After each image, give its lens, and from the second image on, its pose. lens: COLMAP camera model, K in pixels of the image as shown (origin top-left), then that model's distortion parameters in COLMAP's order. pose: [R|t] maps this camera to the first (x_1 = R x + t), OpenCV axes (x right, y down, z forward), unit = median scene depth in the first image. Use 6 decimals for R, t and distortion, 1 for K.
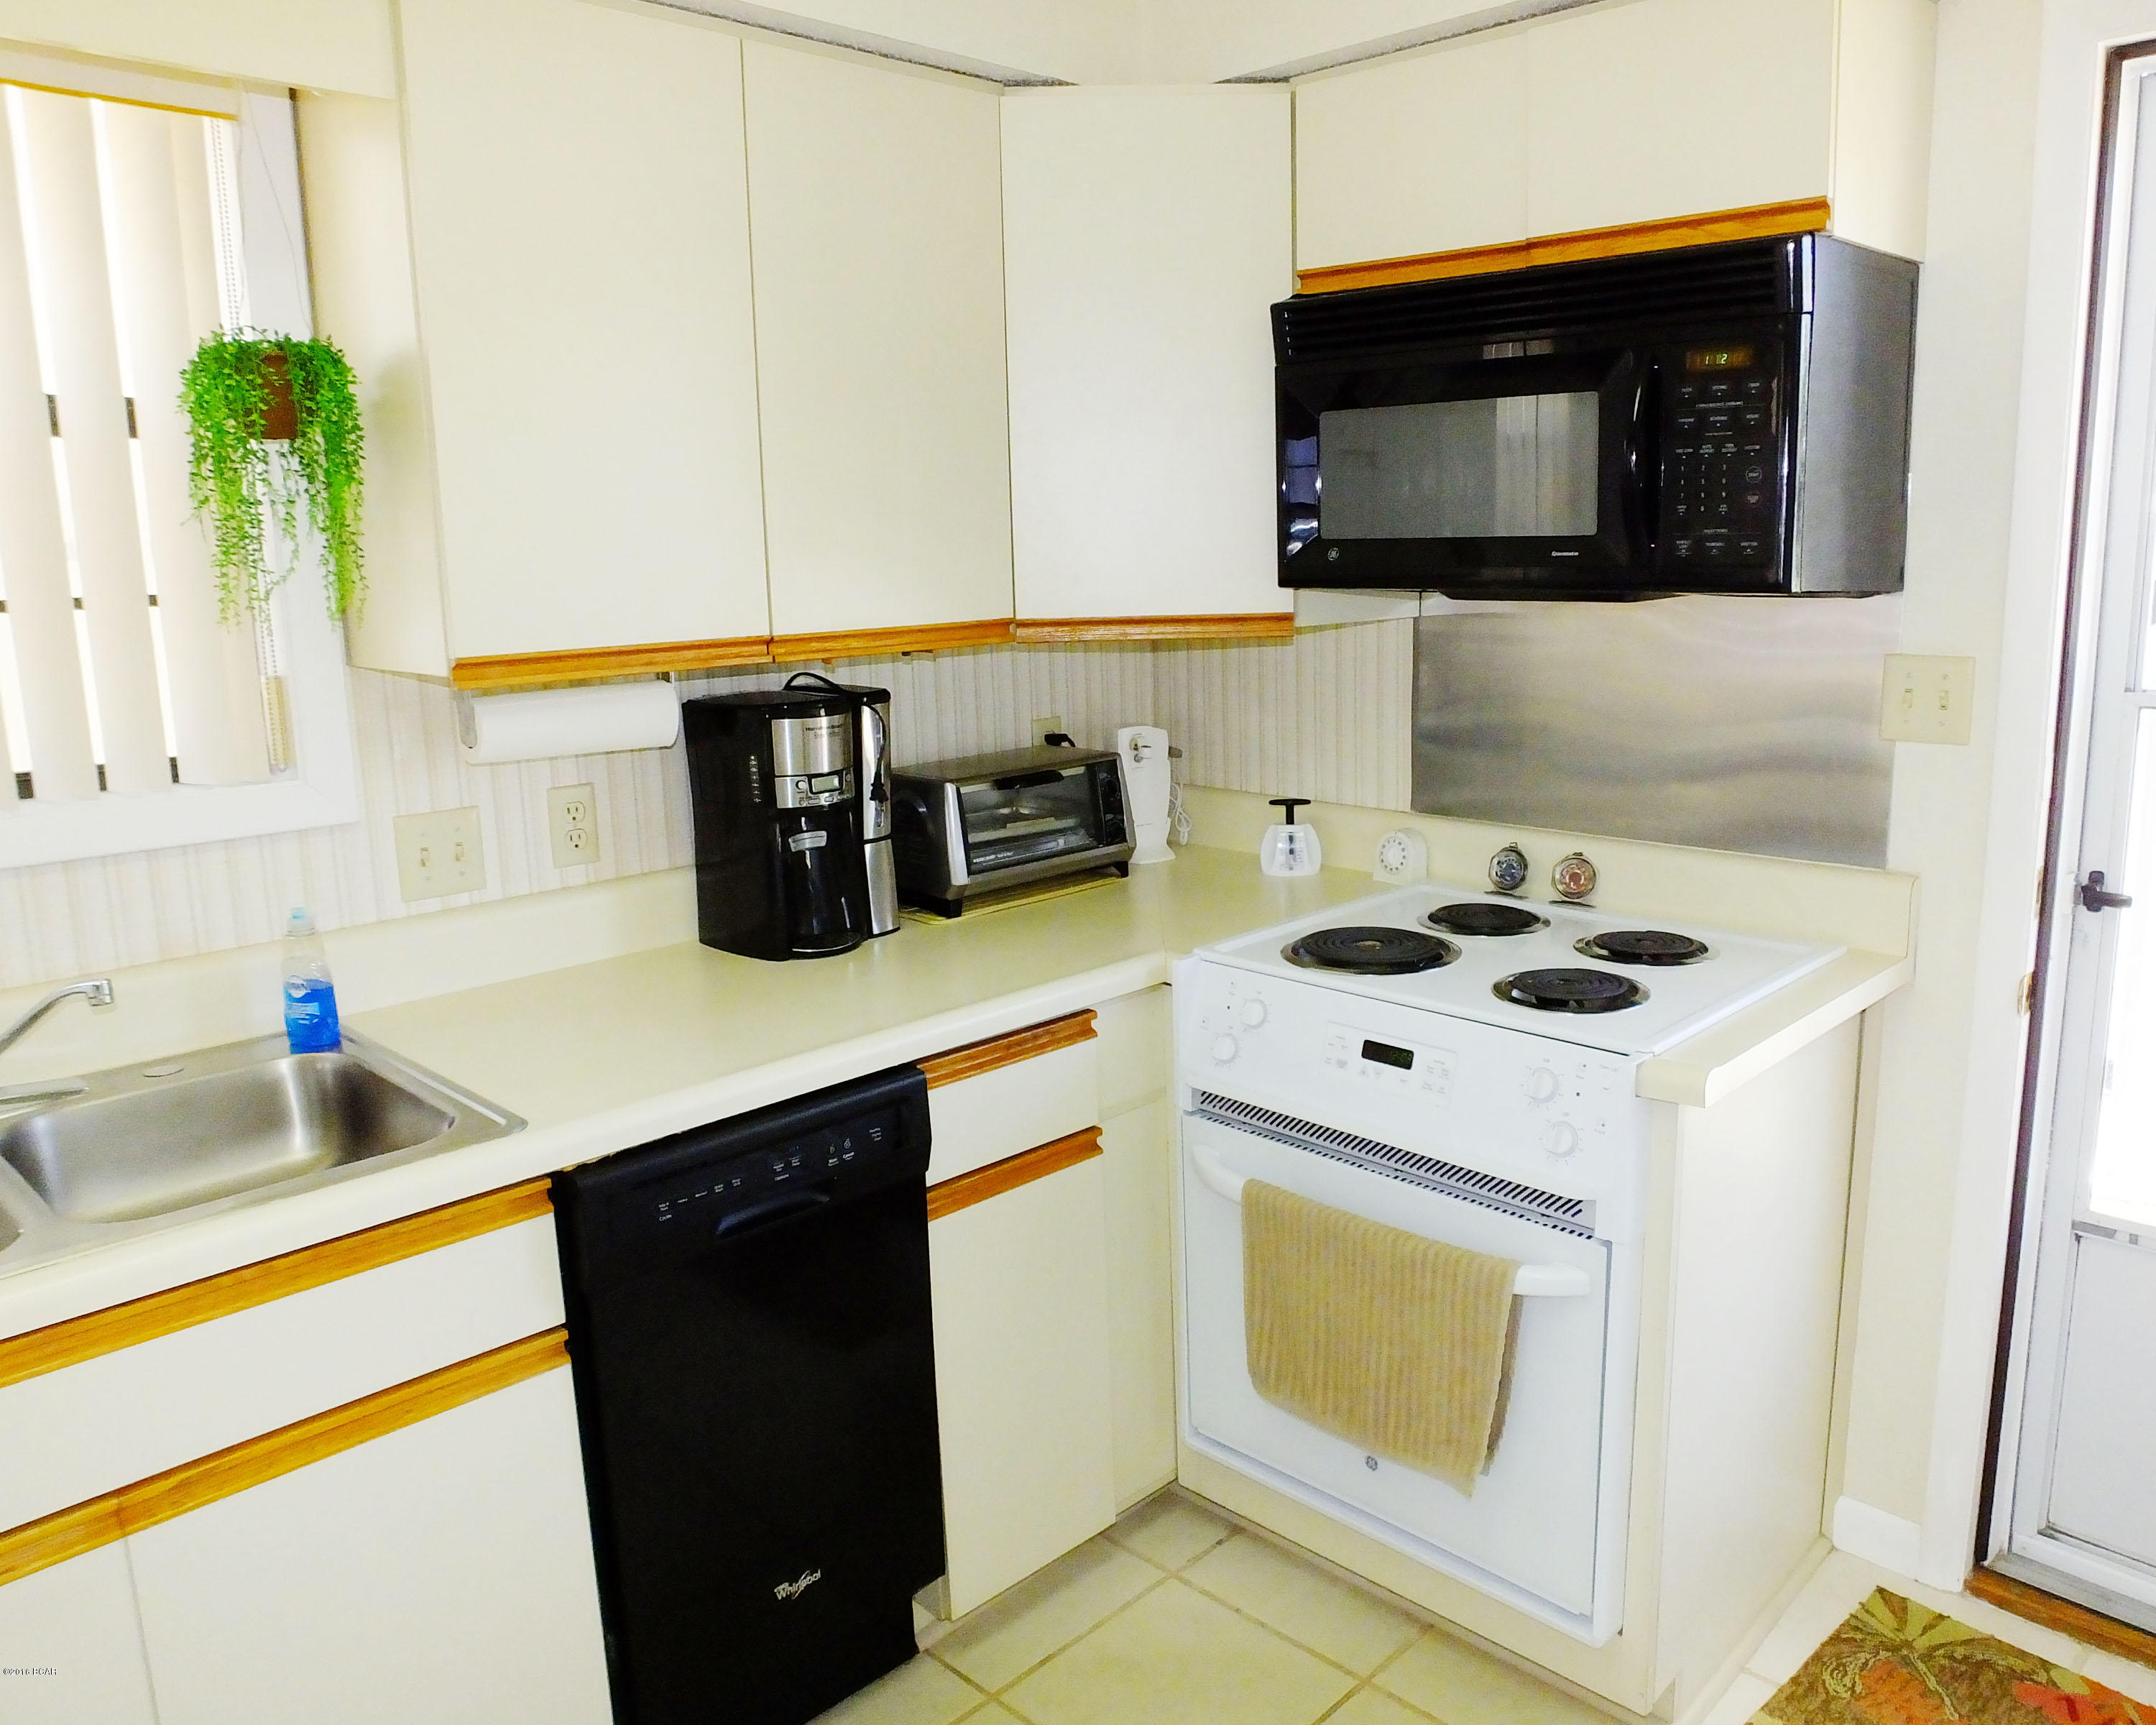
lens RADIAL K [[1653.5, 0, 1142.4], [0, 1653.5, 869.3], [0, 0, 1]] dist [-0.073306, 0.042936]
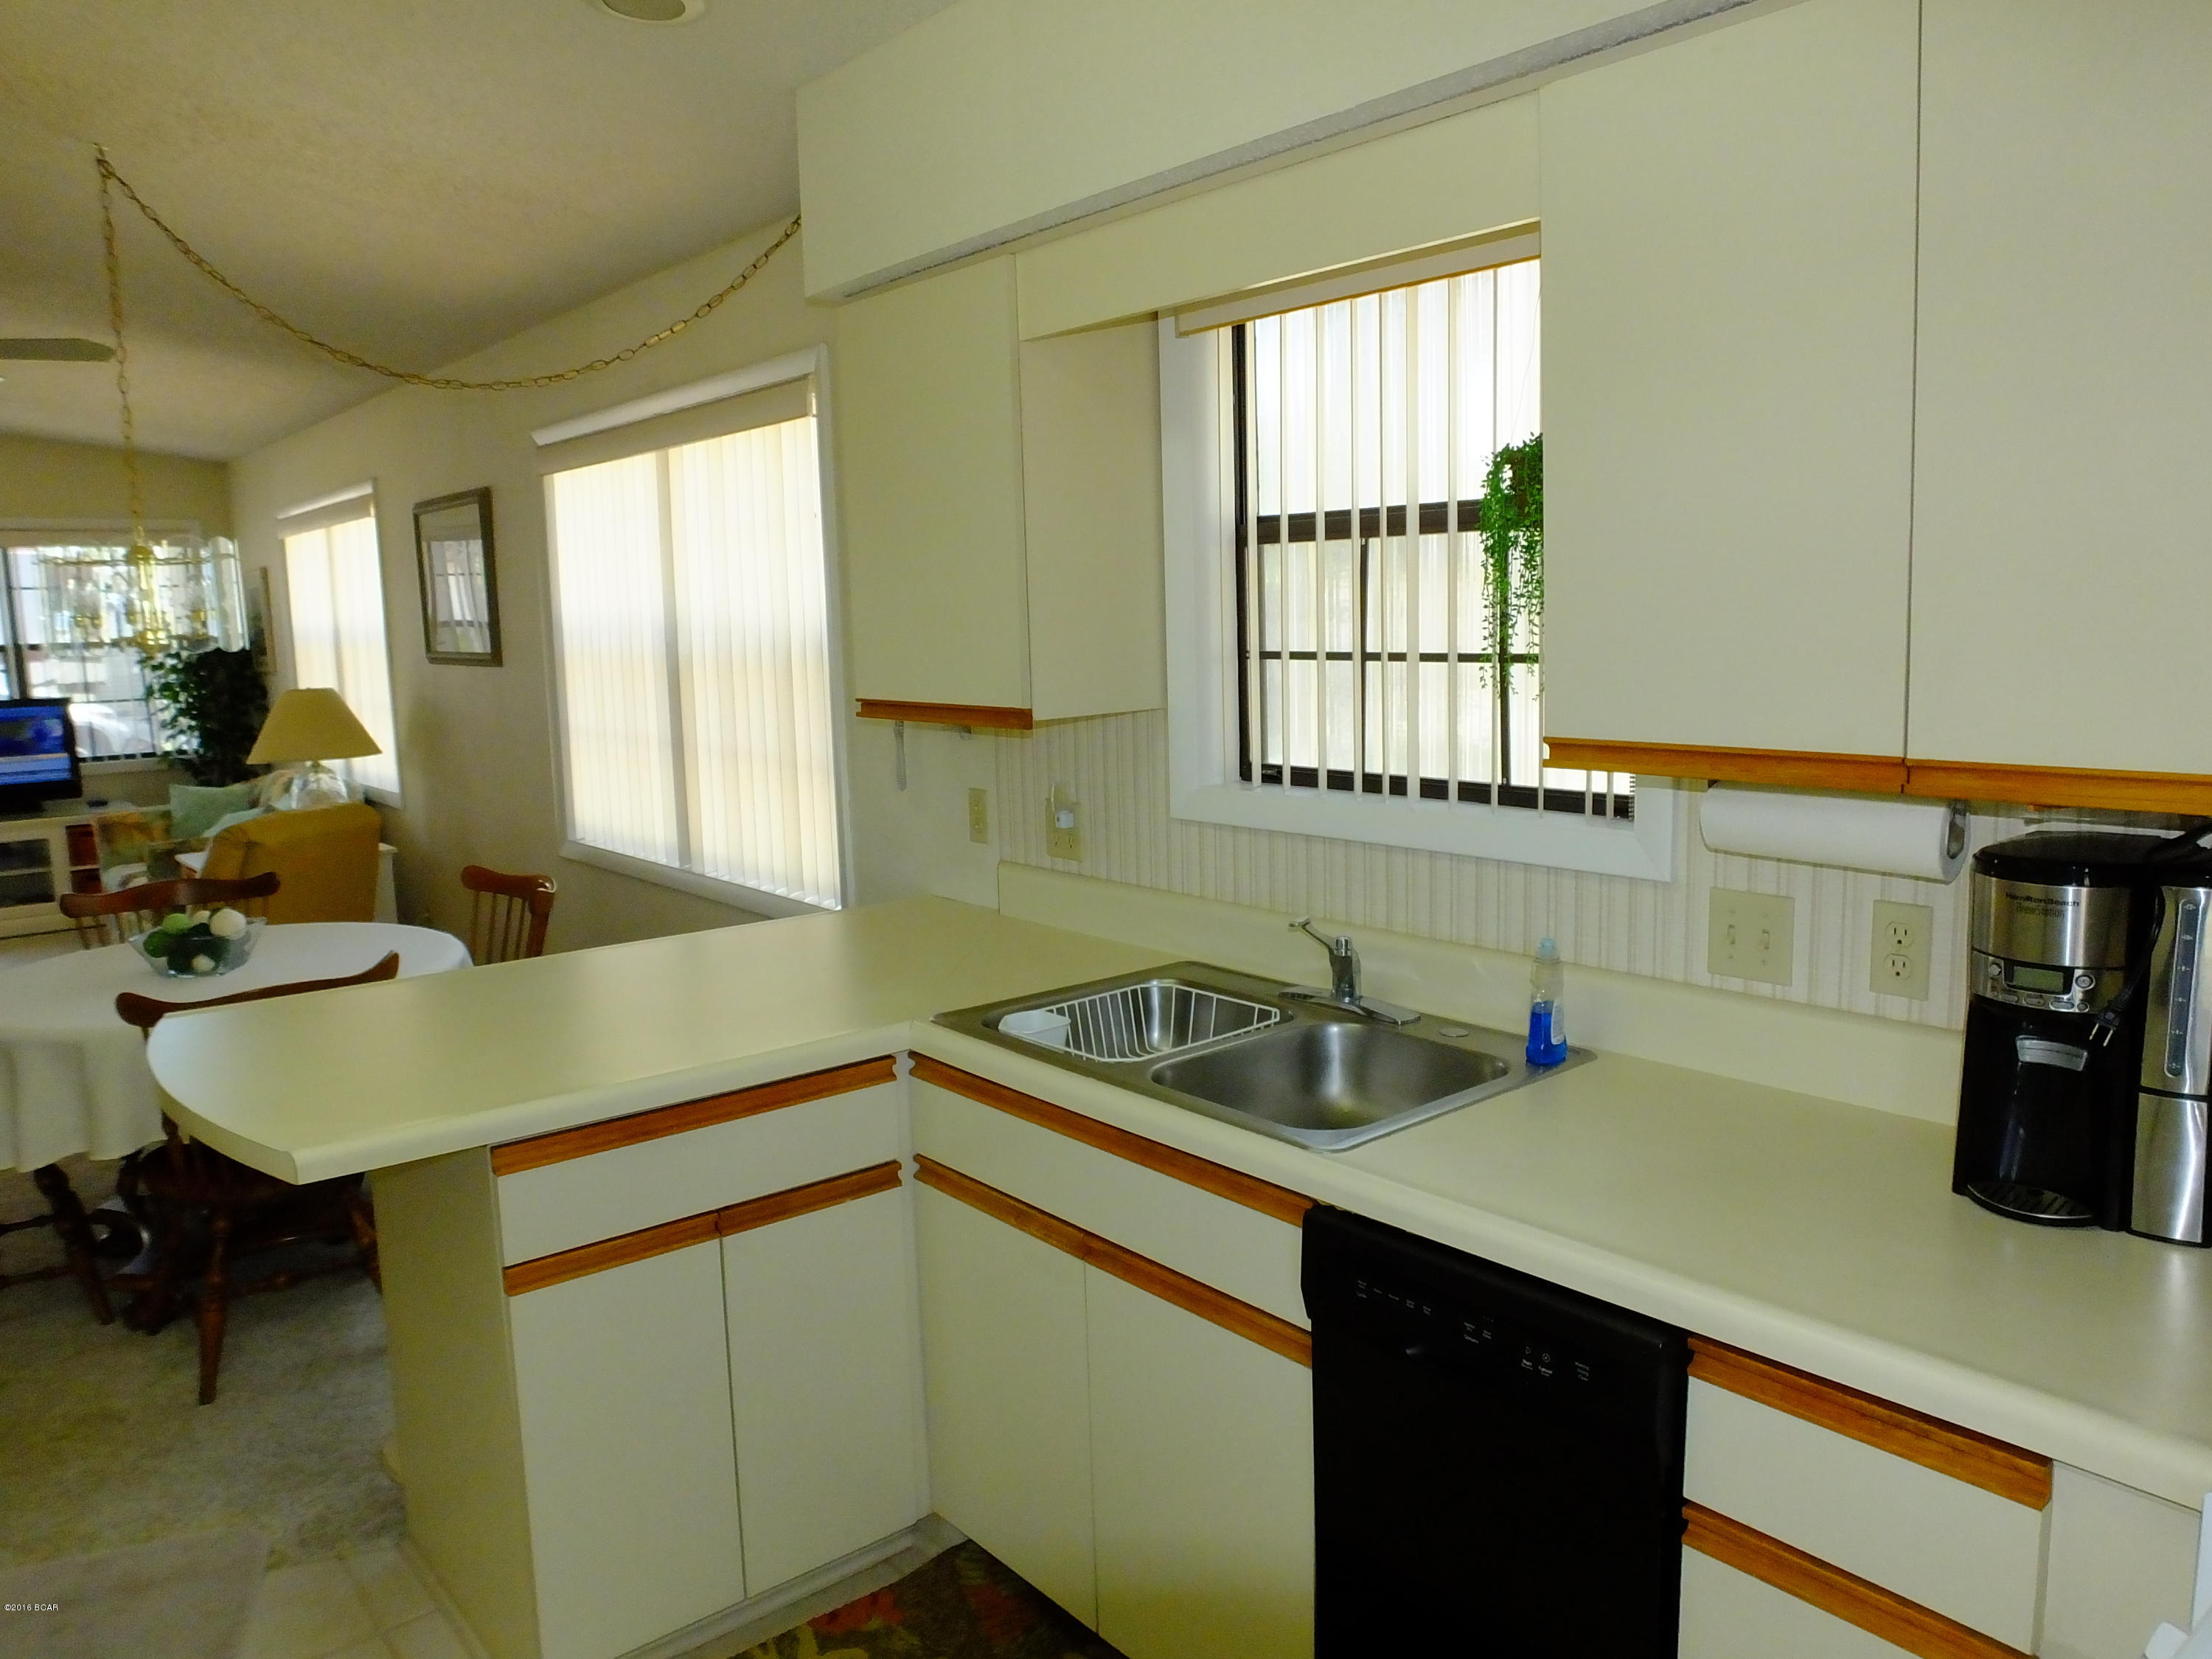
lens RADIAL K [[1555.7, 0, 1115.5], [0, 1555.7, 810.9], [0, 0, 1]] dist [-0.081459, 0.058720]
pose [[-0.127519, 0.153919, -0.979820, 0.498619], [-0.159599, 0.971827, 0.173434, -0.178761], [0.978911, 0.178495, -0.099362, 0.703141]]
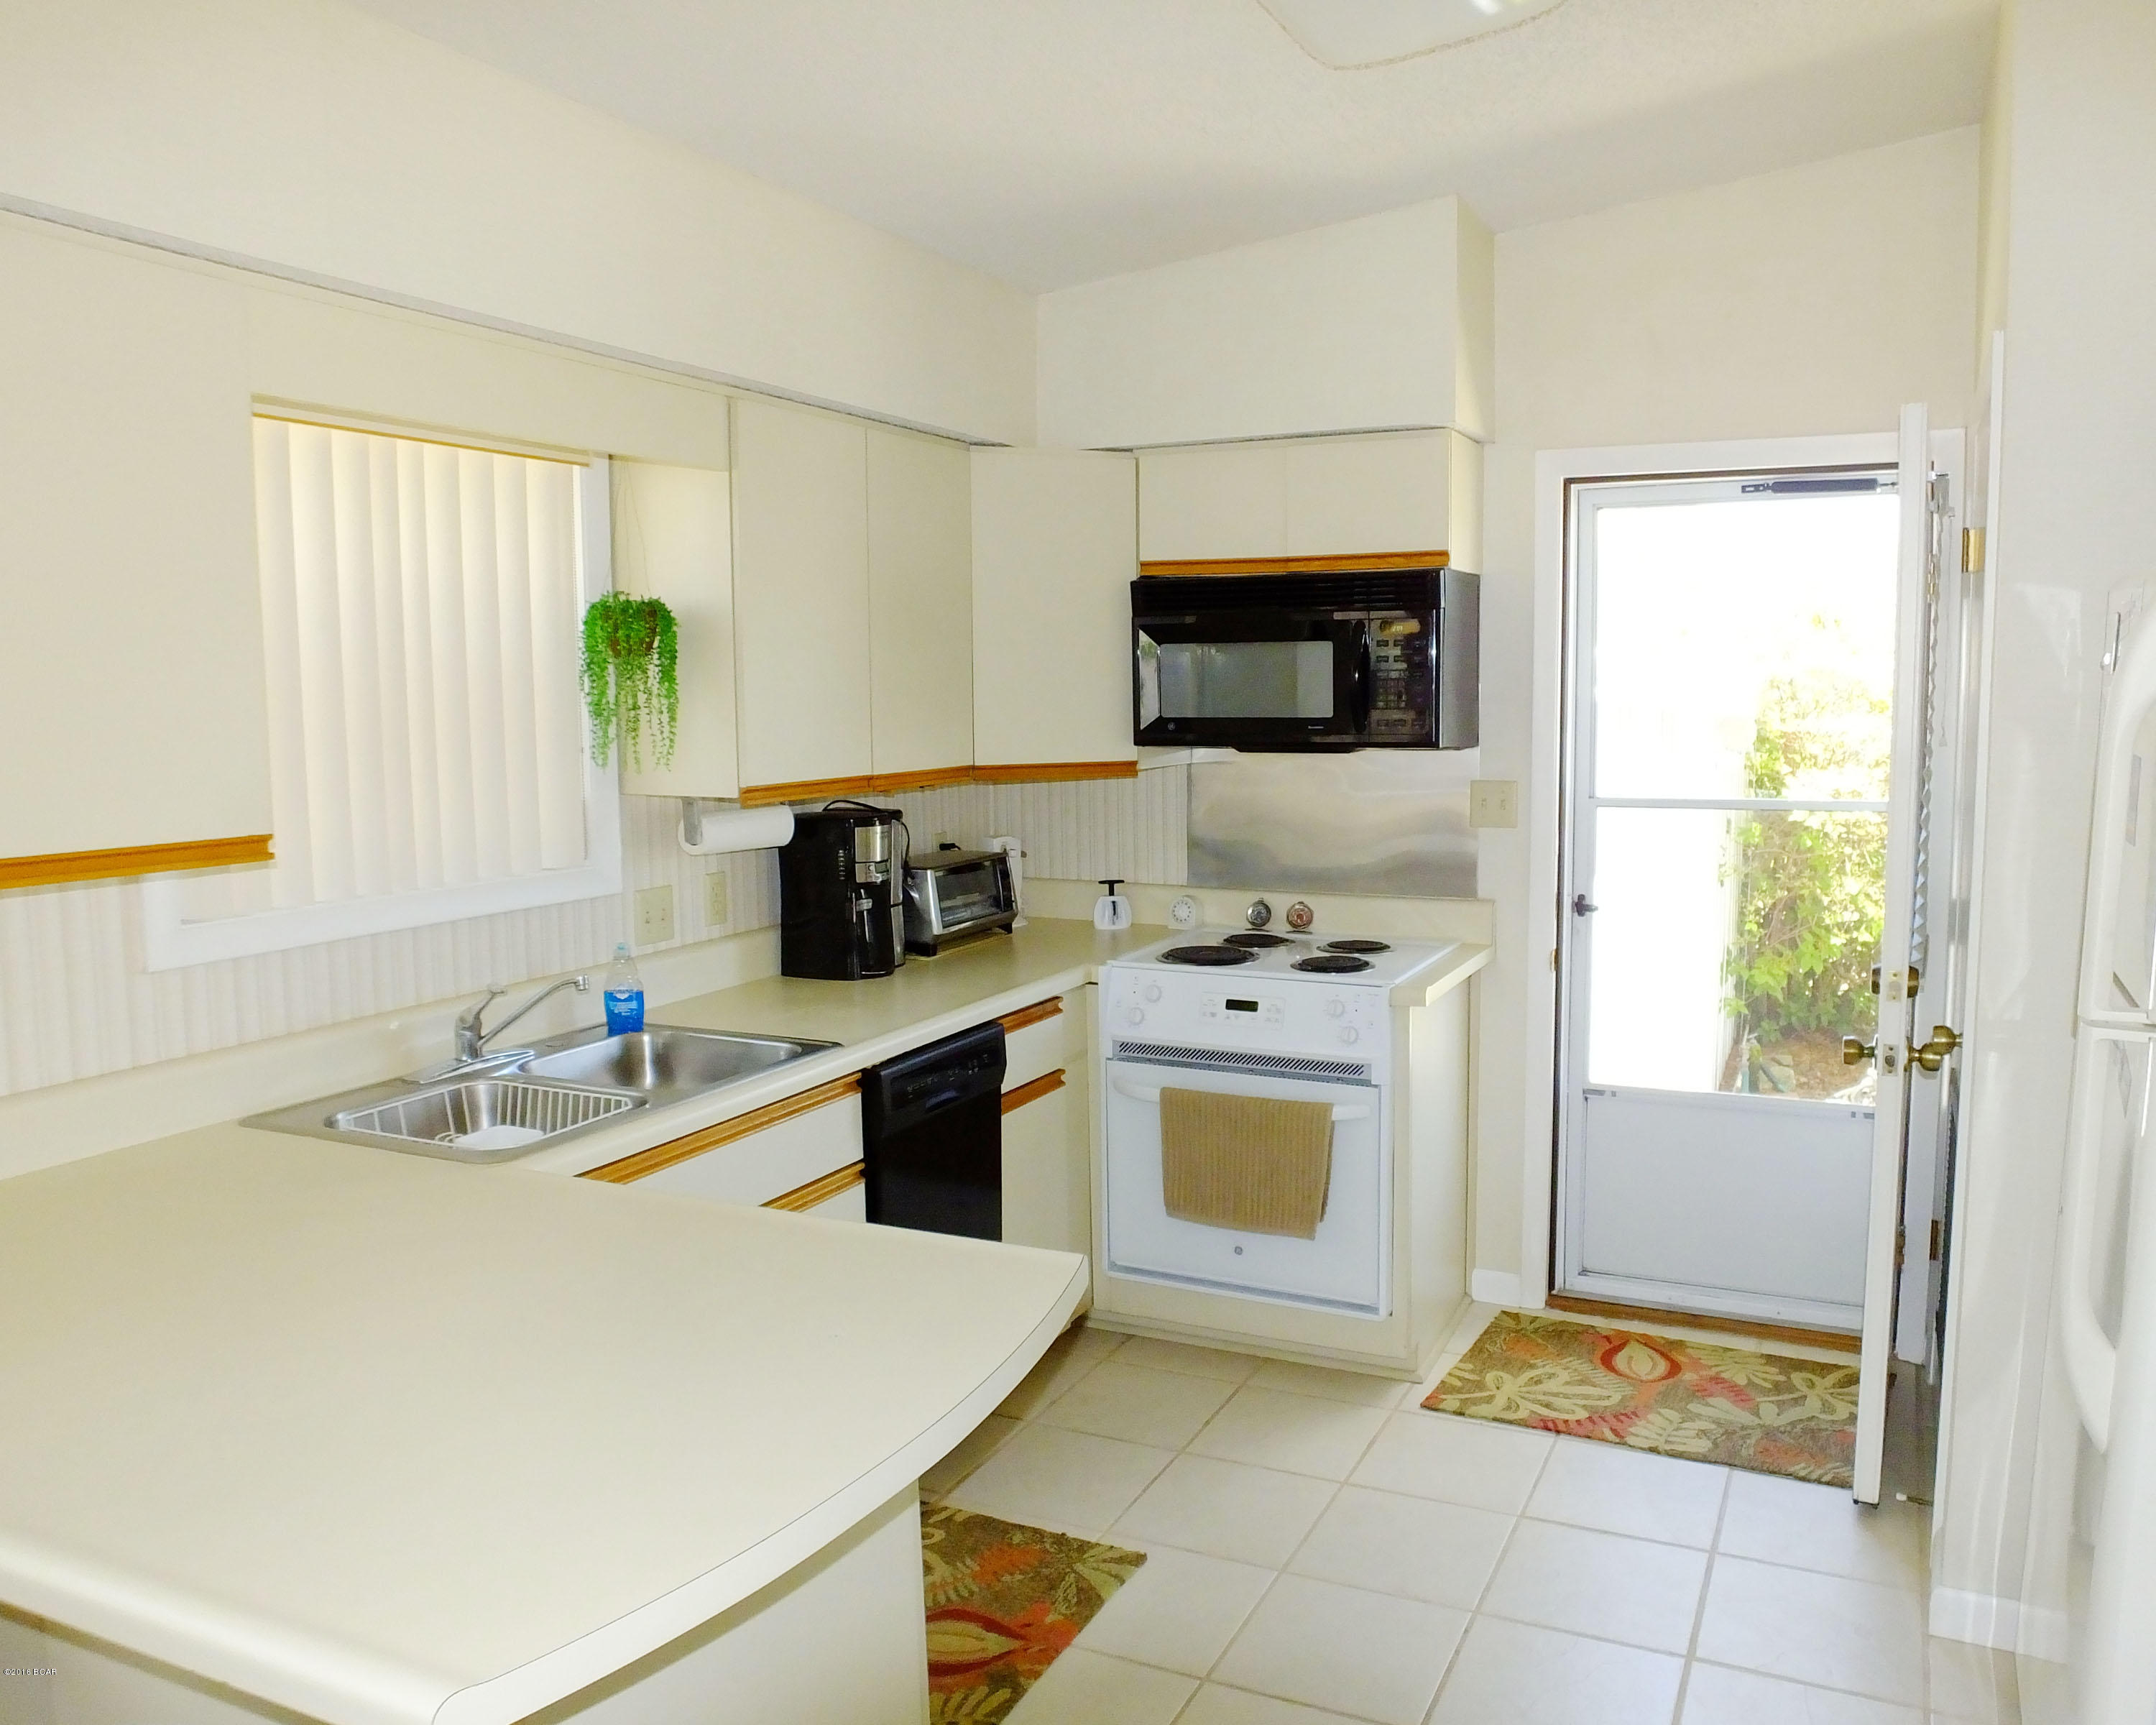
lens RADIAL K [[1653.5, 0, 1148.1], [0, 1653.5, 866.4], [0, 0, 1]] dist [-0.073306, 0.042936]
pose [[0.946974, -0.024377, 0.320383, -0.480647], [0.054943, 0.994717, -0.086713, 0.104549], [-0.316577, 0.099718, 0.943311, -0.621340]]
